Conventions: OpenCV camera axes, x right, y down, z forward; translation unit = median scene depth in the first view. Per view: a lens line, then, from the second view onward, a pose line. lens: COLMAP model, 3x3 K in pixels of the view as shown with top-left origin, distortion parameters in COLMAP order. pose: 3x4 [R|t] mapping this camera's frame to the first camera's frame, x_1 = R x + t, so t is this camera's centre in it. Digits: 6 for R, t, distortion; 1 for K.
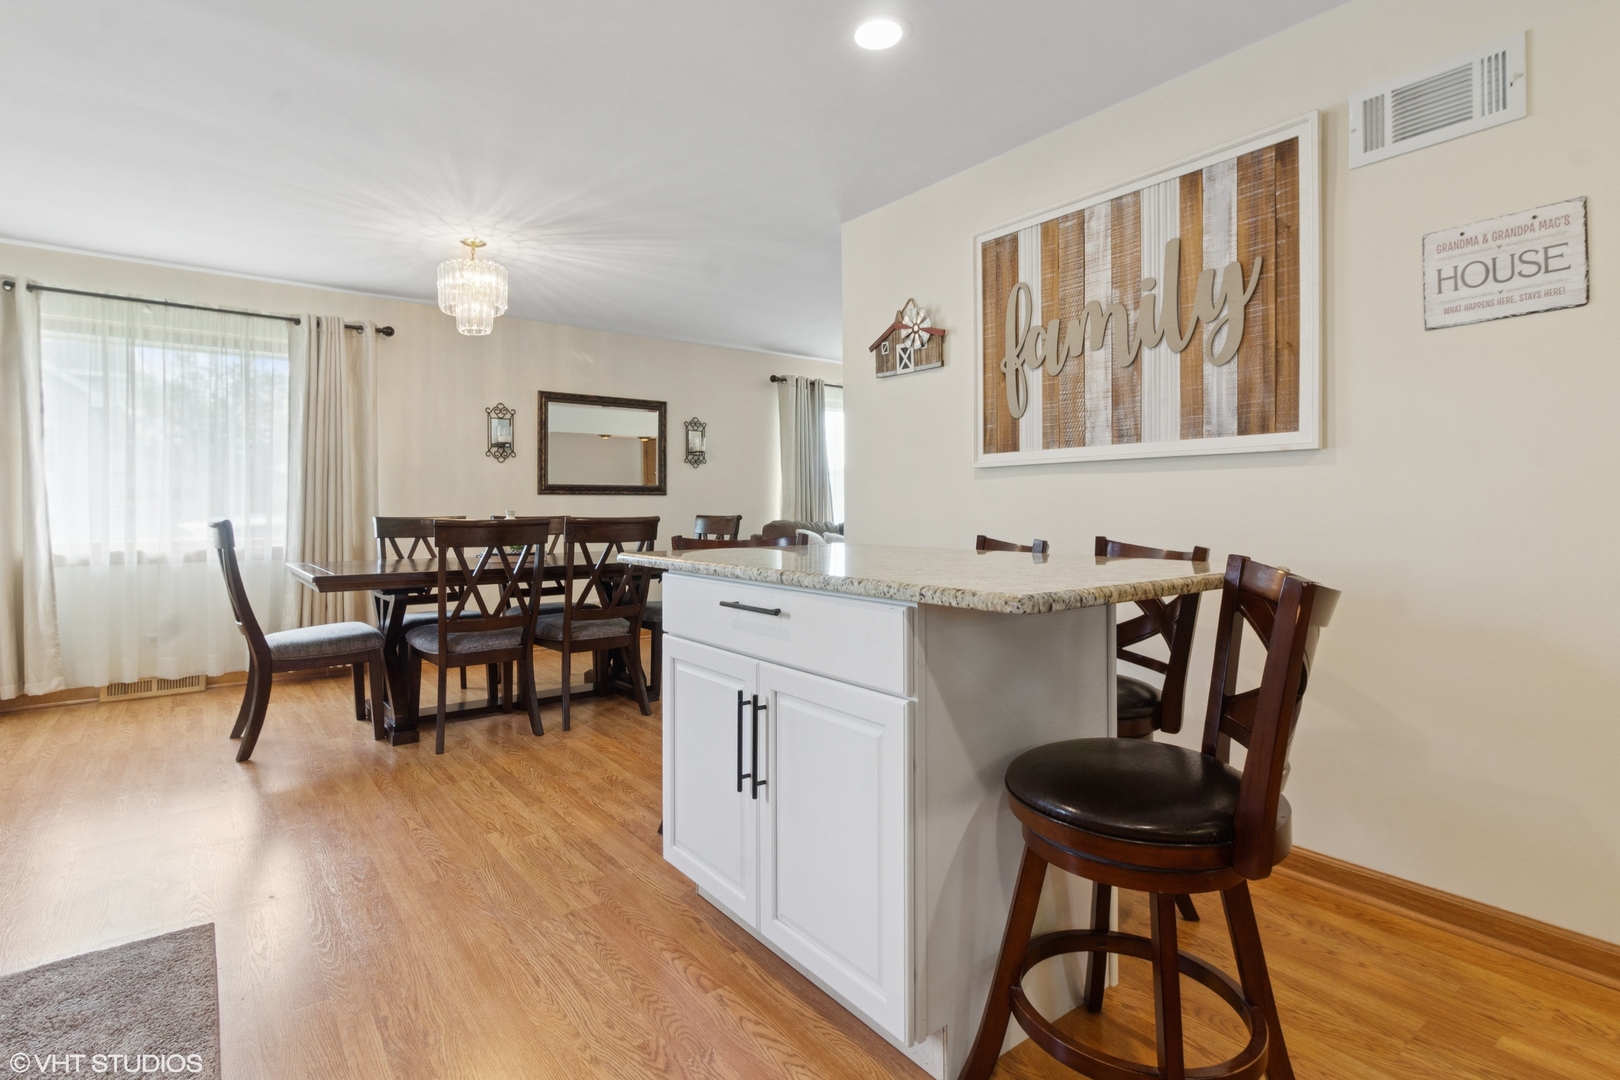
lens RADIAL K [[792.1, 0, 812.4], [0, 792.1, 506.8], [0, 0, 1]] dist [0.006408, 0.000696]
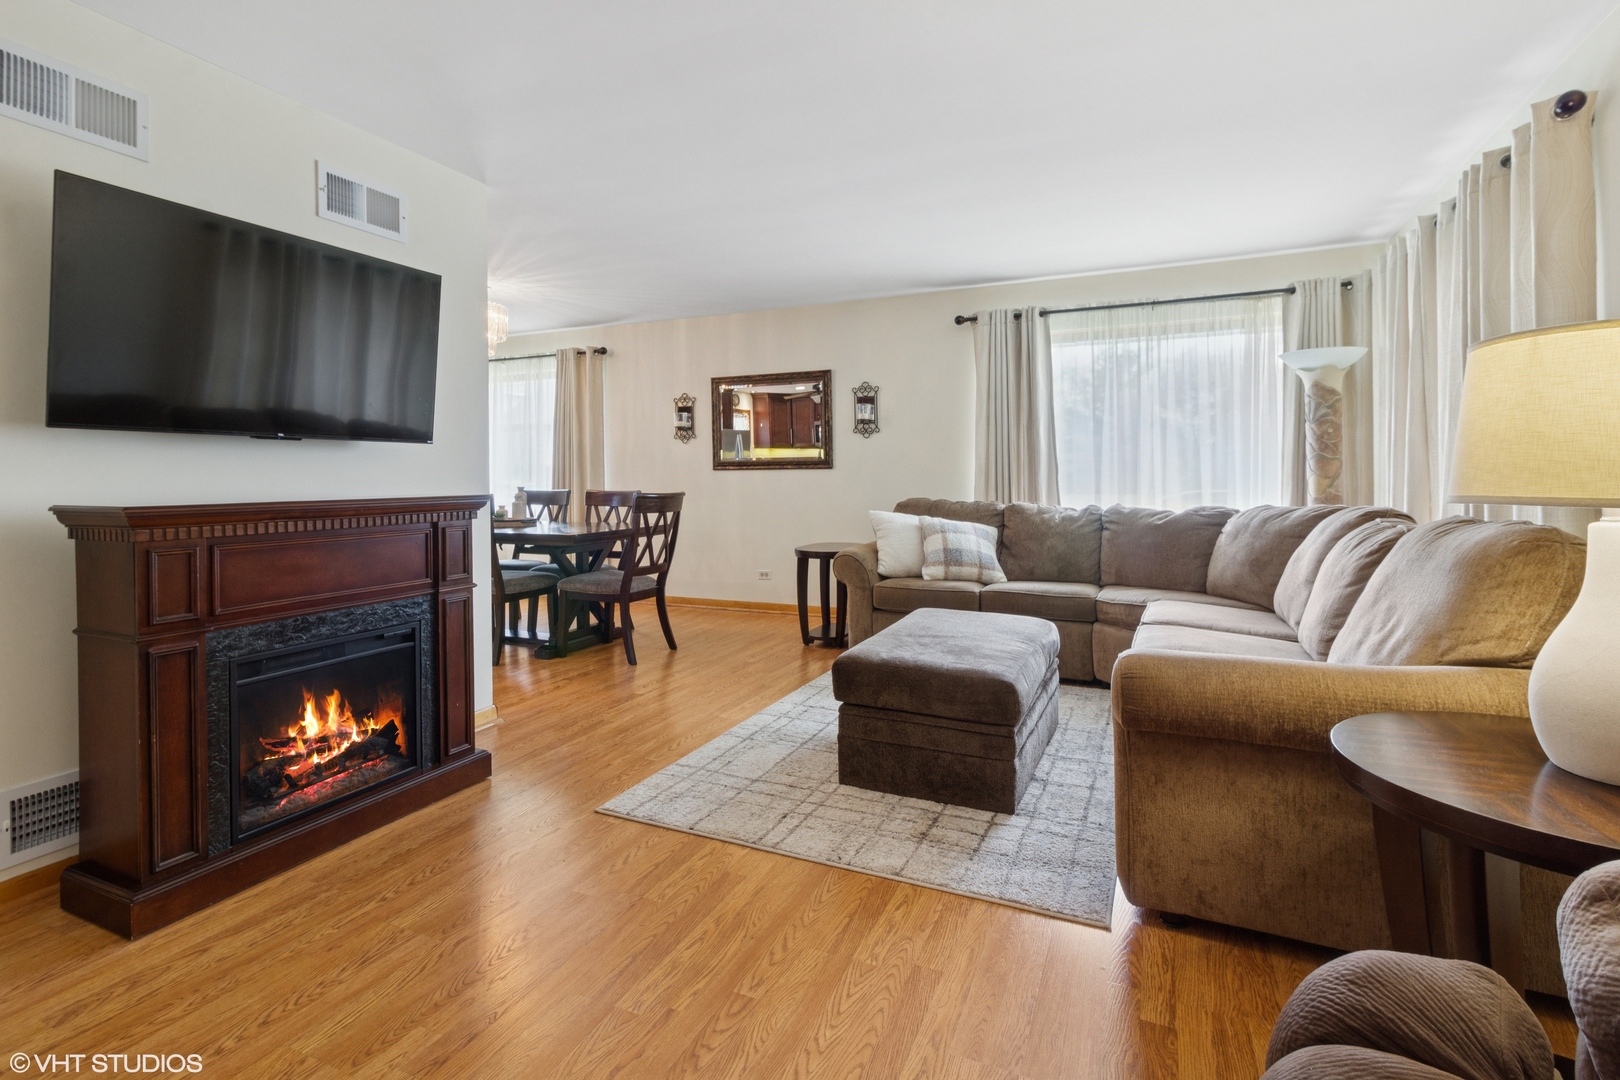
lens RADIAL K [[792.1, 0, 812.4], [0, 792.1, 506.8], [0, 0, 1]] dist [0.006408, 0.000696]
pose [[0.486199, 0.027543, -0.873414, 0.709165], [0.007298, 0.999340, 0.035576, -0.003142], [0.873817, -0.023671, 0.485678, 0.577817]]
